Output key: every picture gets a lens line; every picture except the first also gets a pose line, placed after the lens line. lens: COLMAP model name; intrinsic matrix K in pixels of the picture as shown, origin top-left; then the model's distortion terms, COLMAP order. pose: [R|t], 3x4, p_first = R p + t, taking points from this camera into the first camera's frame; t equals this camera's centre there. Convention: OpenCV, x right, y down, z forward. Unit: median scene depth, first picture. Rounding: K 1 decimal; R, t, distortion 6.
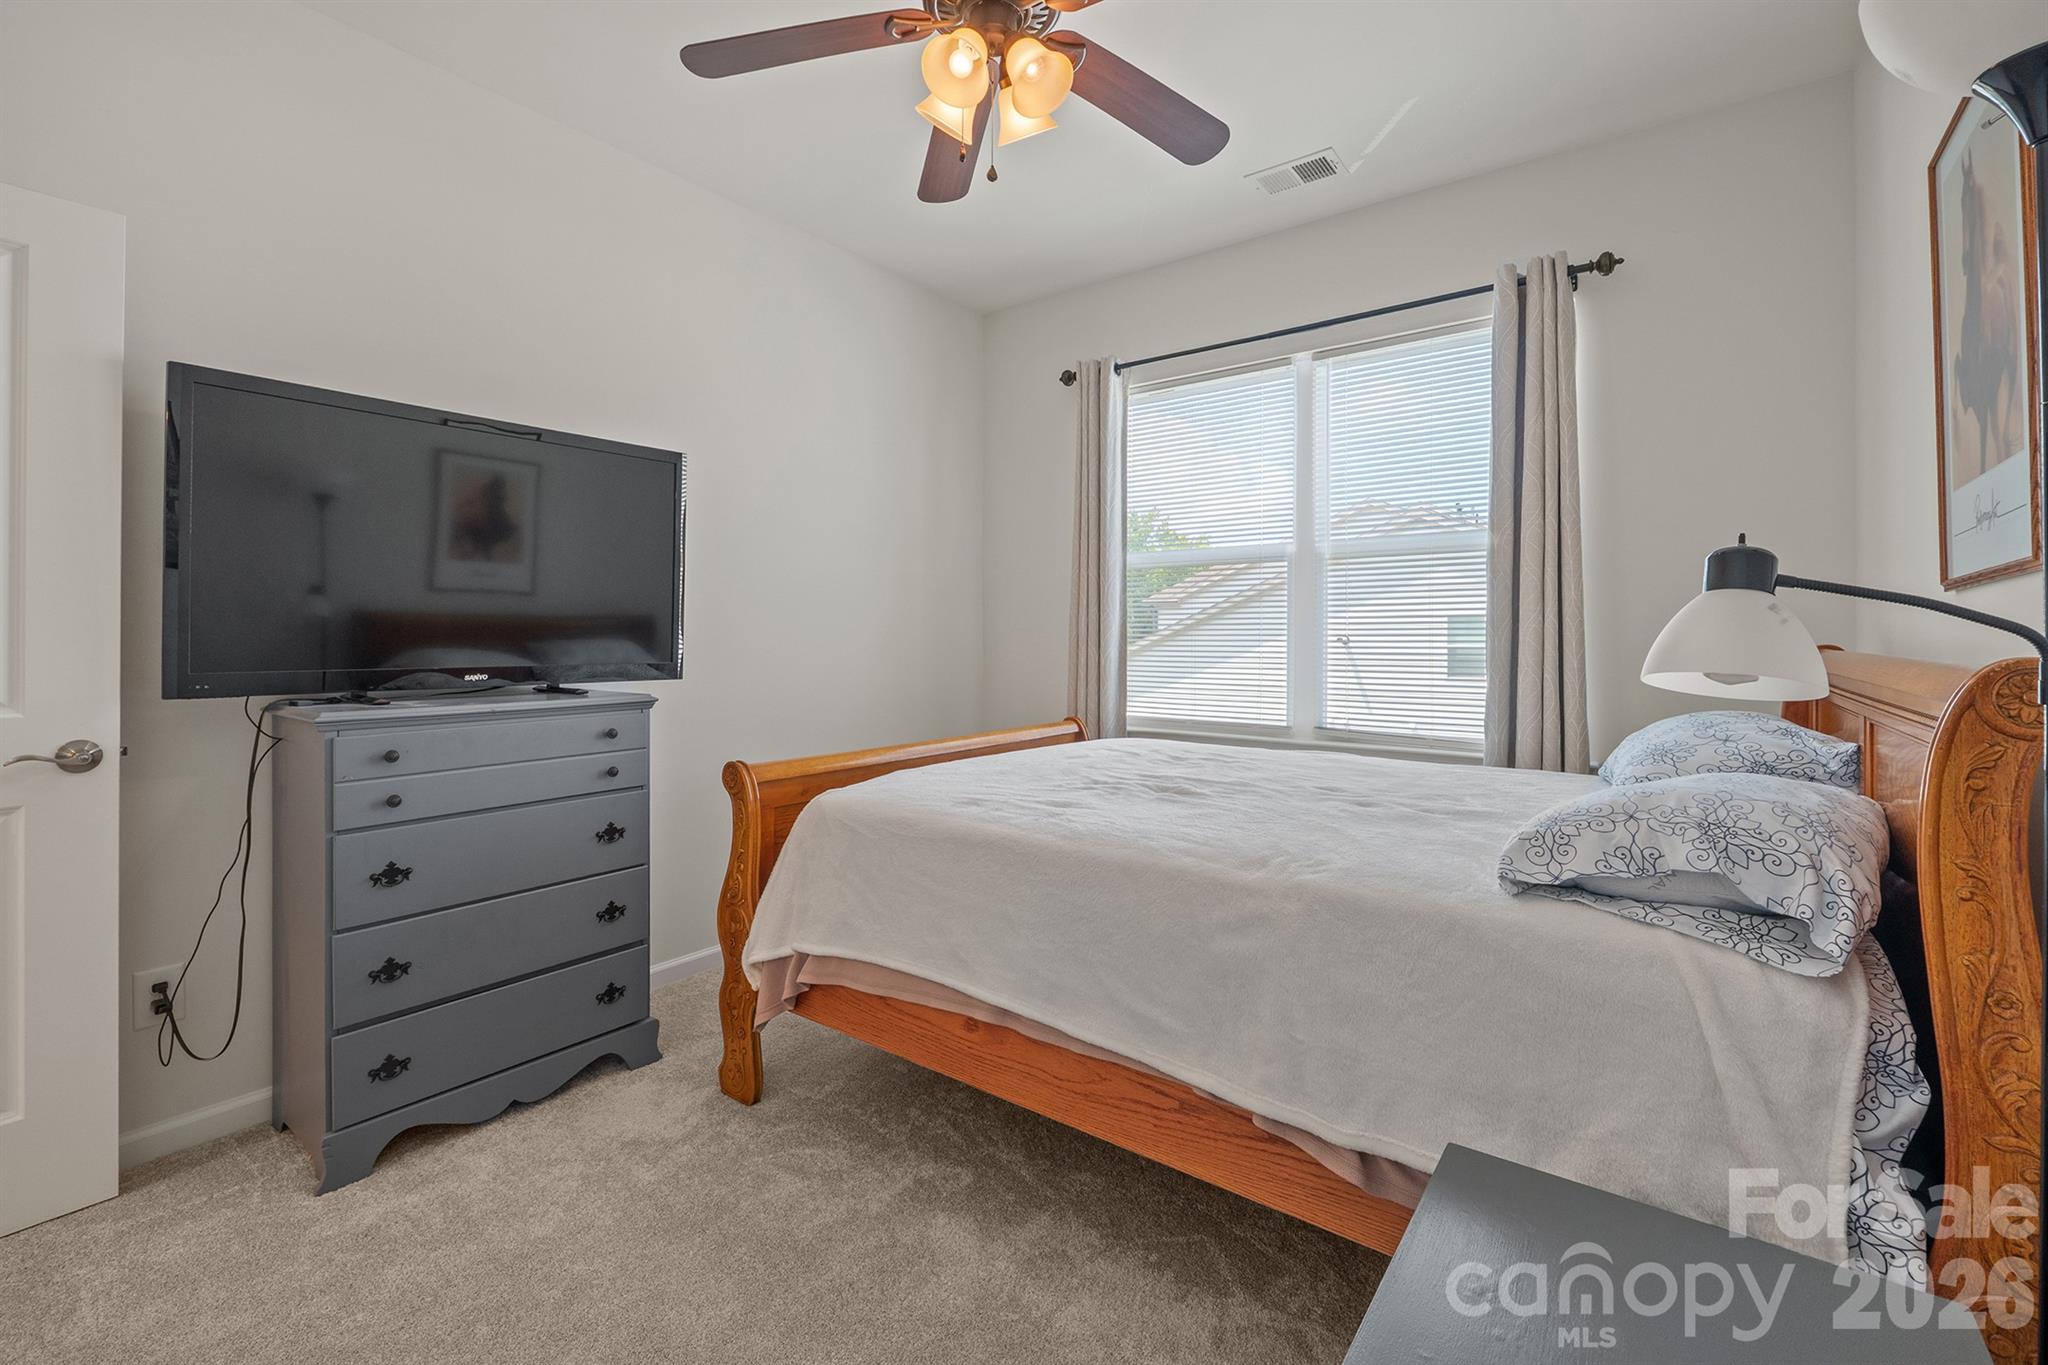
lens RADIAL K [[876.5, 0, 1040.2], [0, 876.5, 649.1], [0, 0, 1]] dist [-0.004249, -0.000326]
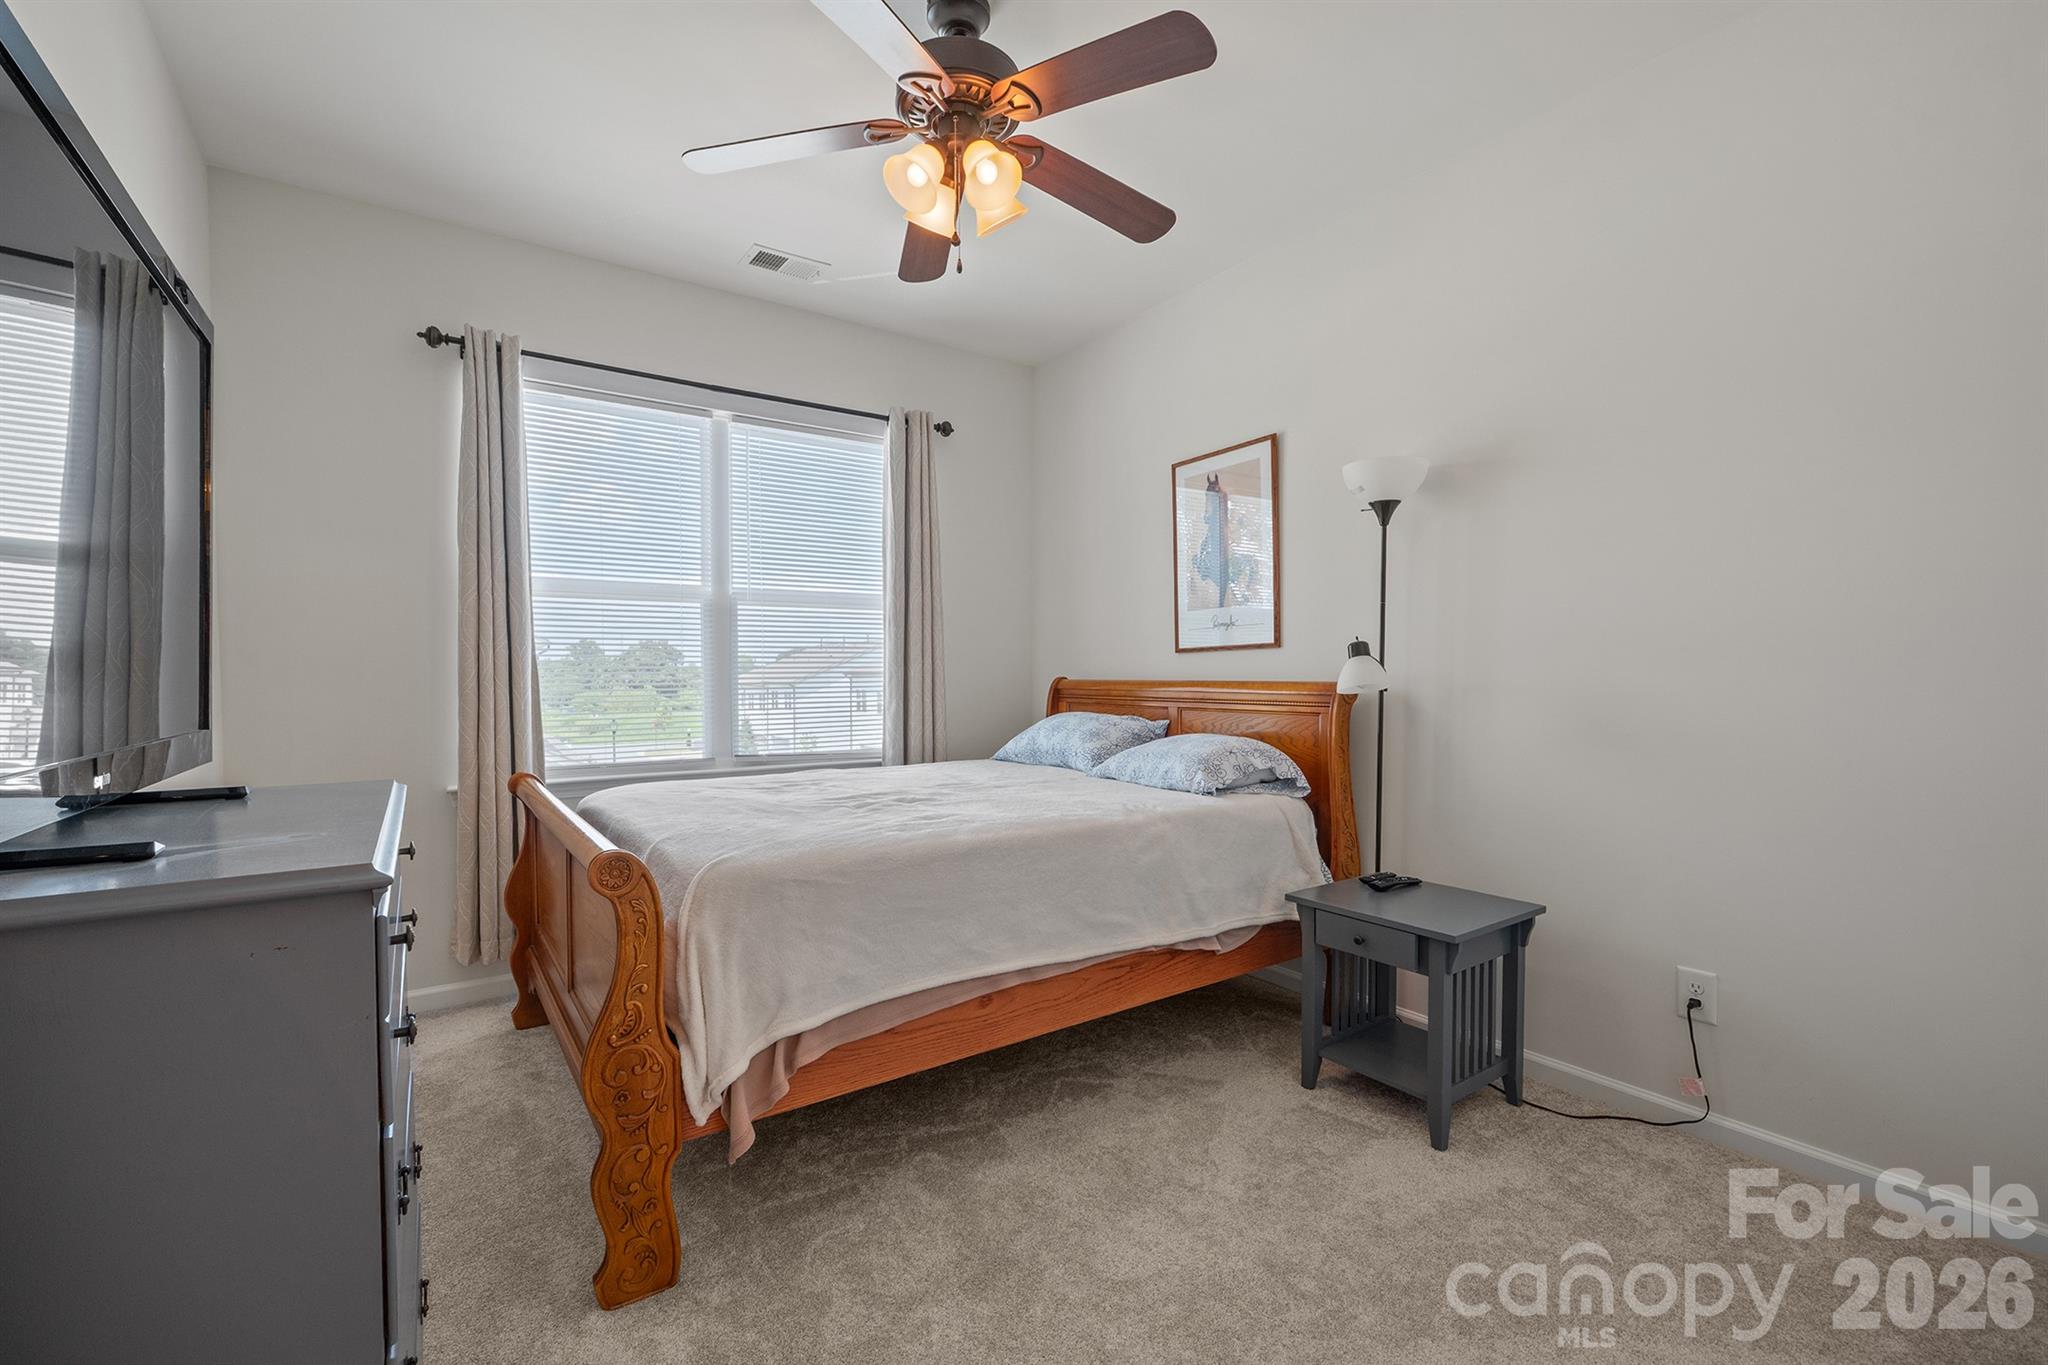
lens RADIAL K [[875.6, 0, 1012.4], [0, 875.6, 699.3], [0, 0, 1]] dist [-0.001652, -0.000069]
pose [[0.331099, -0.027817, 0.943186, -0.756013], [0.014840, 0.999595, 0.024271, -0.001864], [-0.943479, 0.005961, 0.331378, 0.372891]]
